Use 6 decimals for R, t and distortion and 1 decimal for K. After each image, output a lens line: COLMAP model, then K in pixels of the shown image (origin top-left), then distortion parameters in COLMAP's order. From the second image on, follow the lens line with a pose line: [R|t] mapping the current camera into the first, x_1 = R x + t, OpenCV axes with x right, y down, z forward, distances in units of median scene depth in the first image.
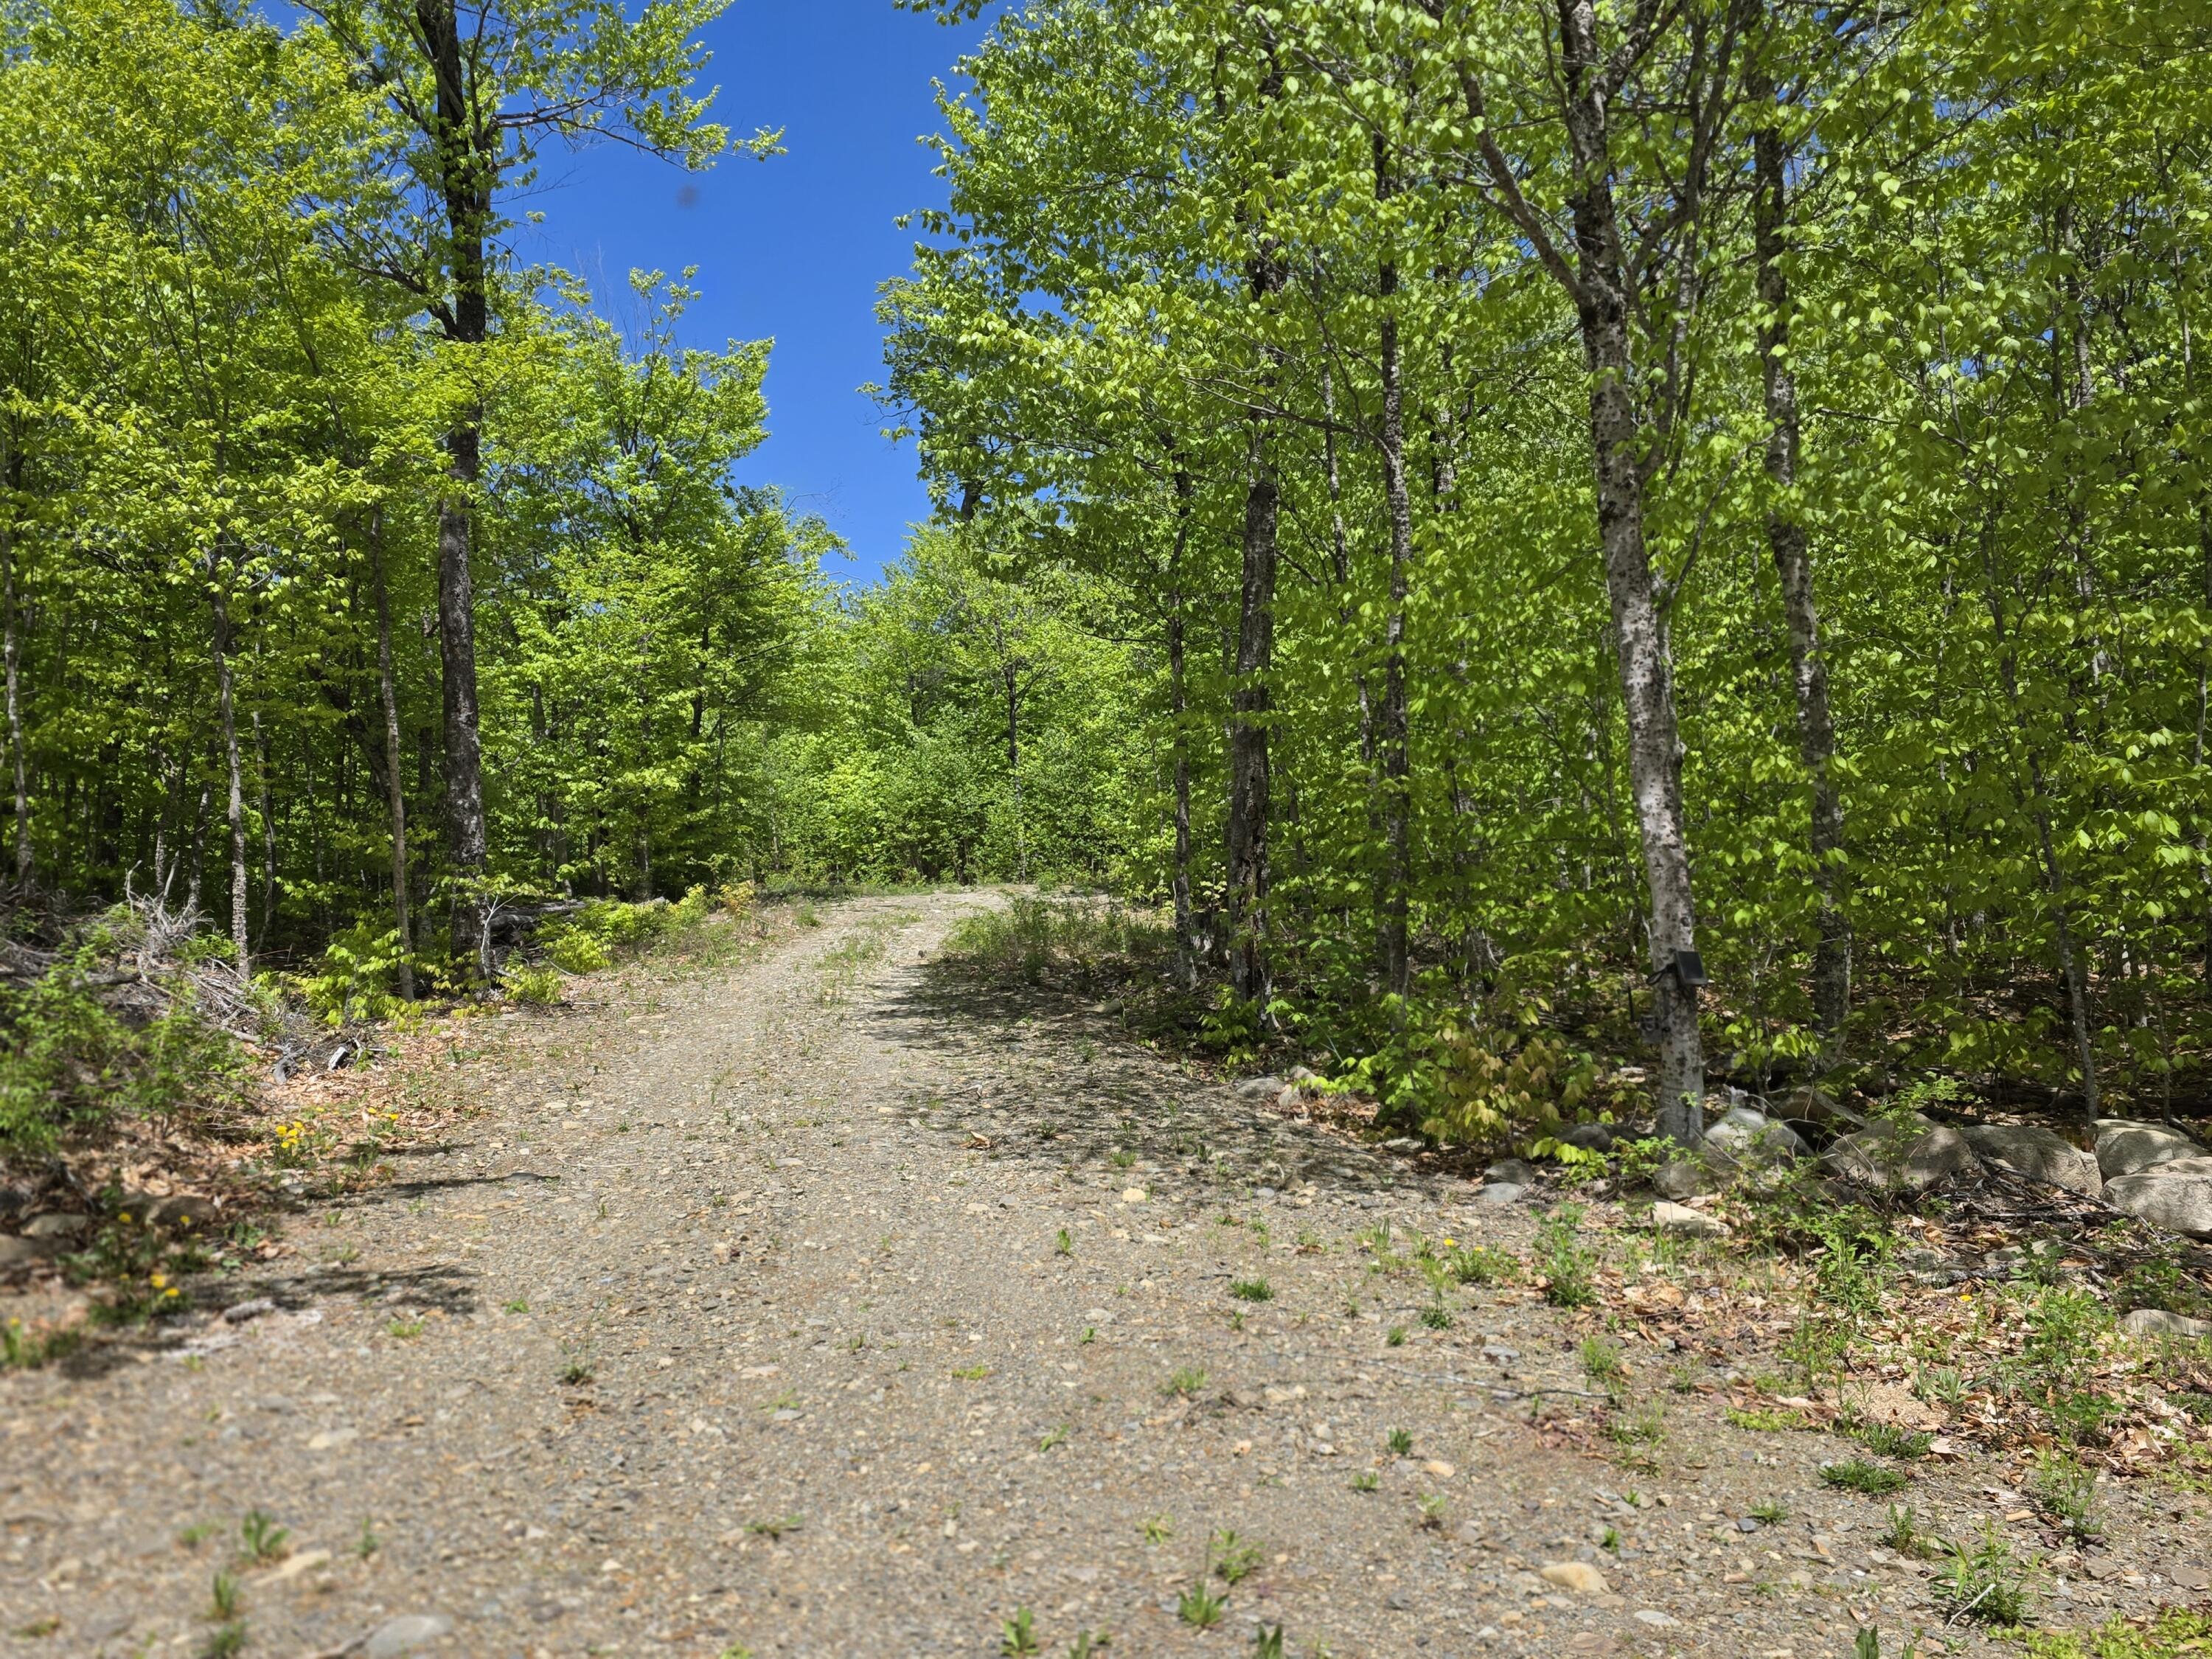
lens RADIAL K [[1807.5, 0, 1103.3], [0, 1807.5, 829.6], [0, 0, 1]] dist [0.065786, 0.001601]
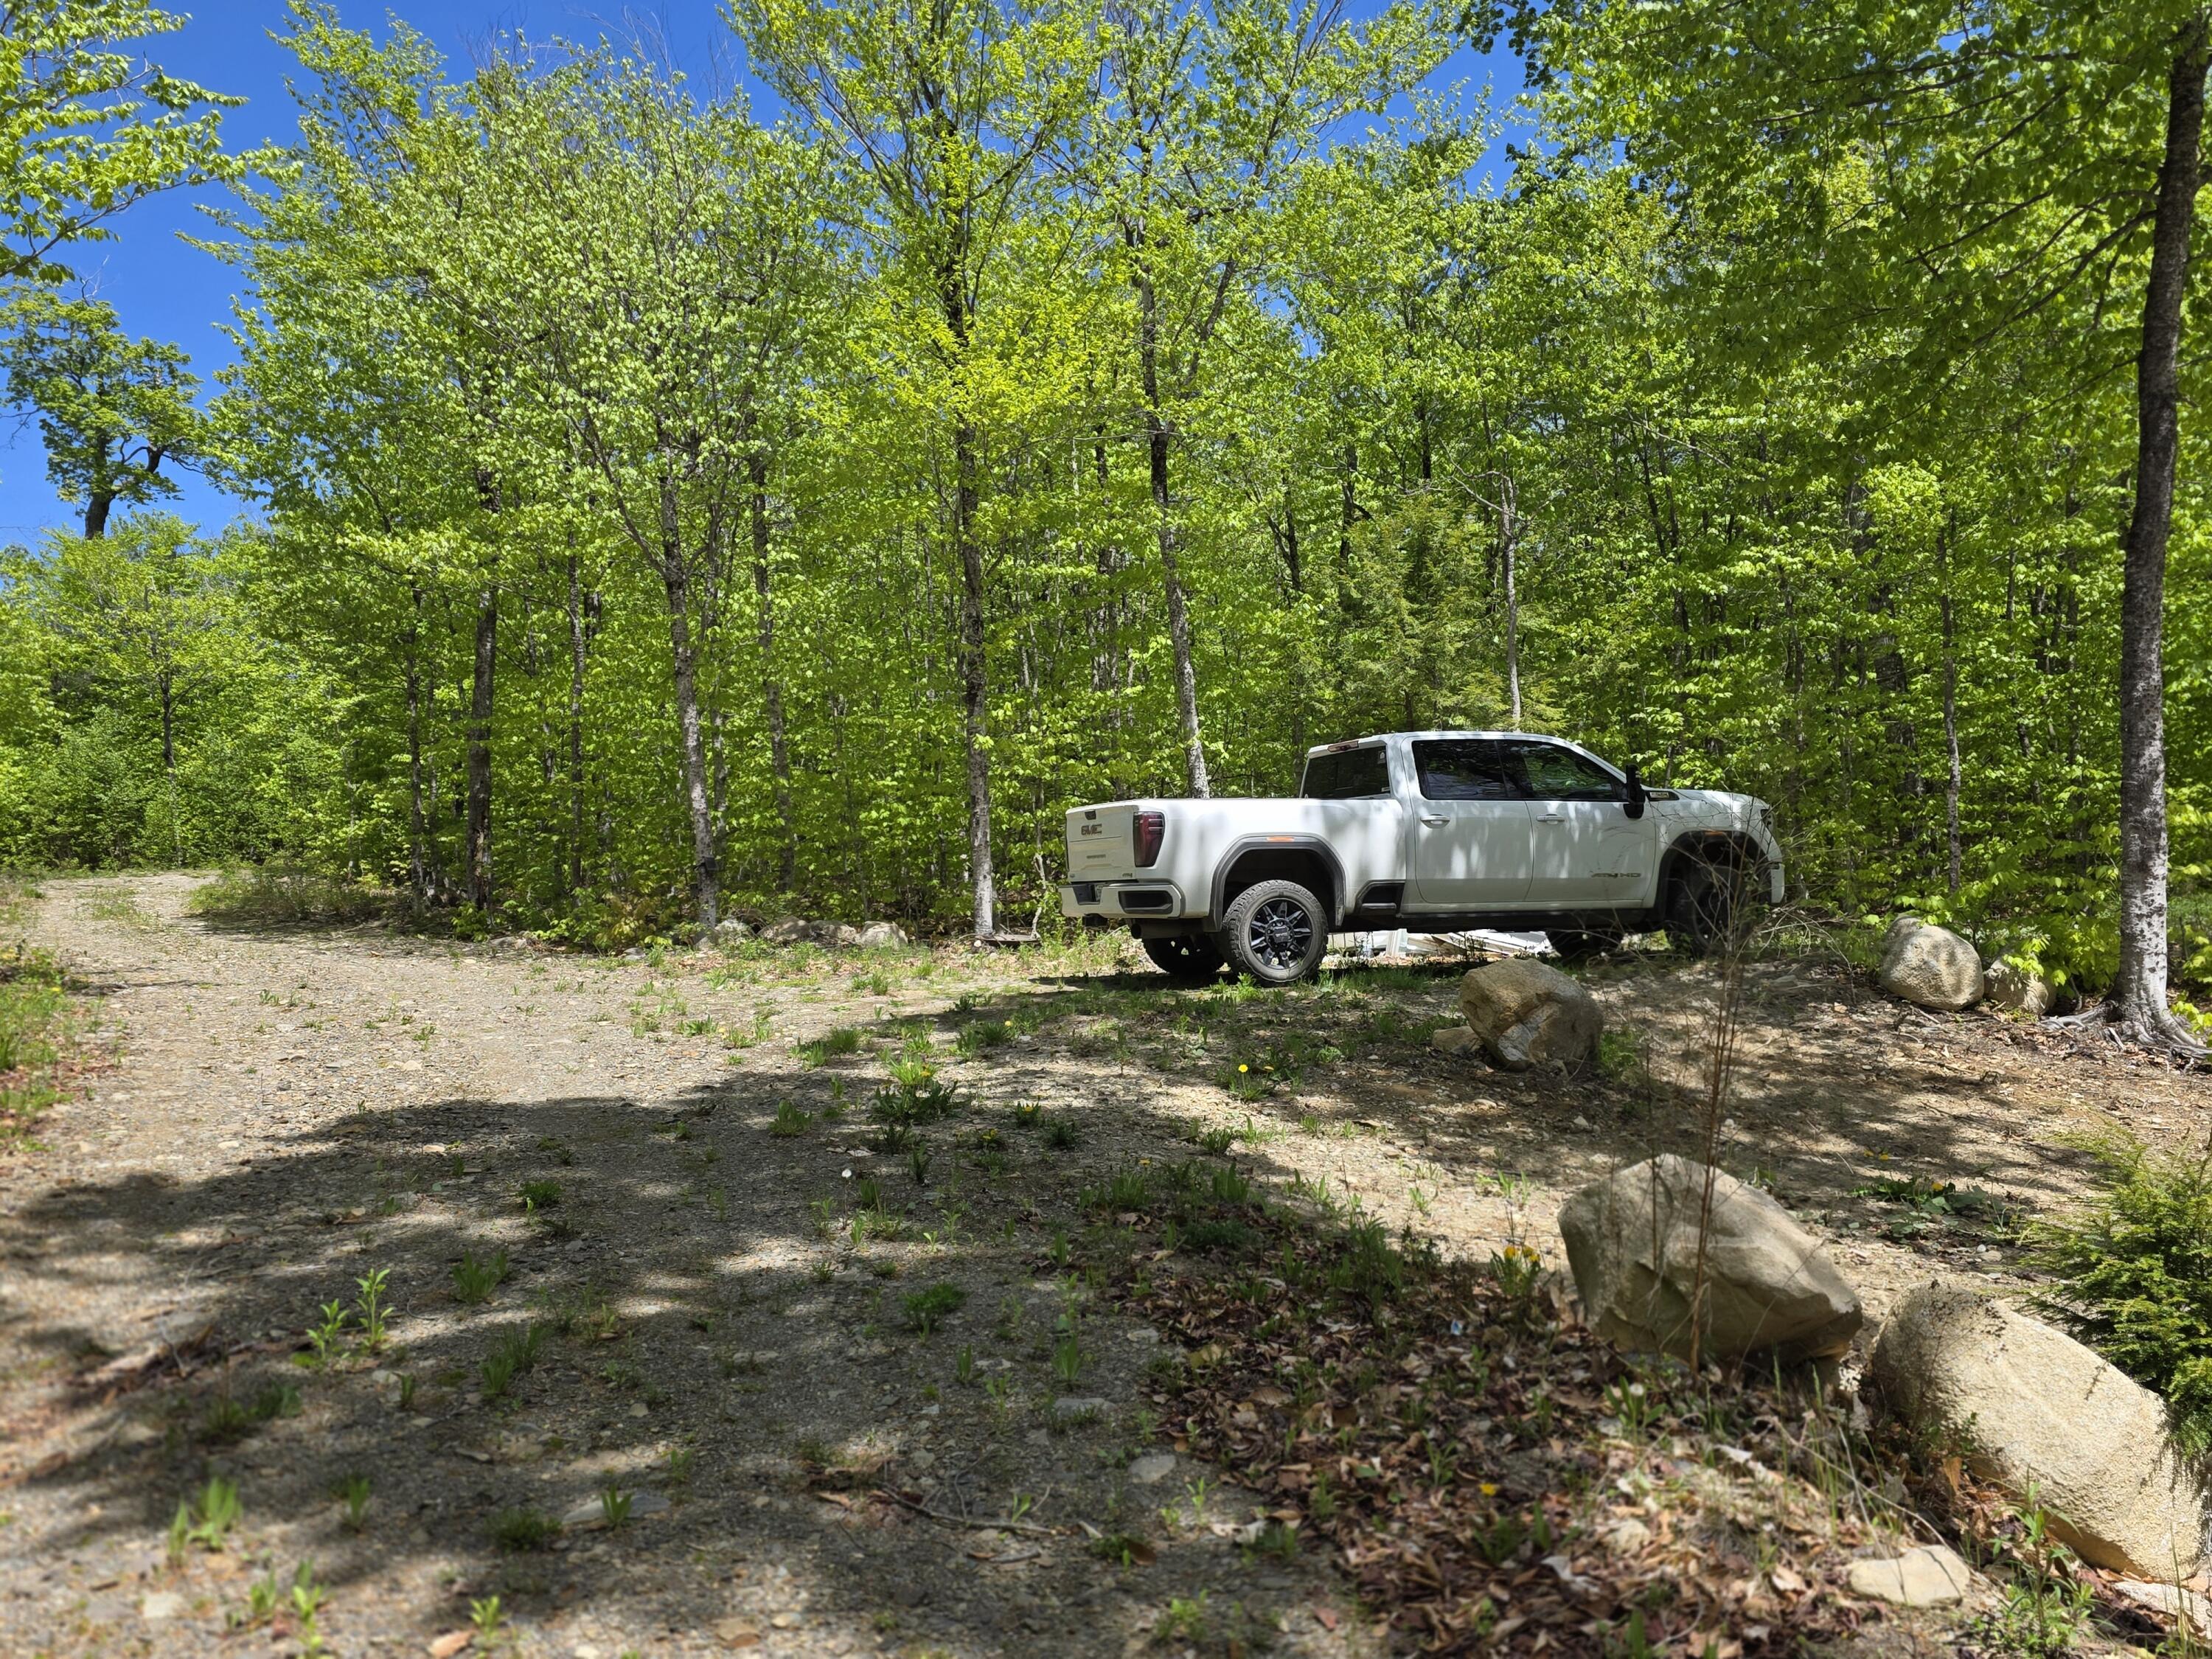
lens RADIAL K [[1807.5, 0, 1104.3], [0, 1807.5, 829.6], [0, 0, 1]] dist [0.065786, 0.001601]
pose [[0.889652, 0.002307, 0.456633, -0.056348], [-0.000881, 0.999994, -0.003336, 0.007247], [-0.456638, 0.002566, 0.889649, -0.248311]]
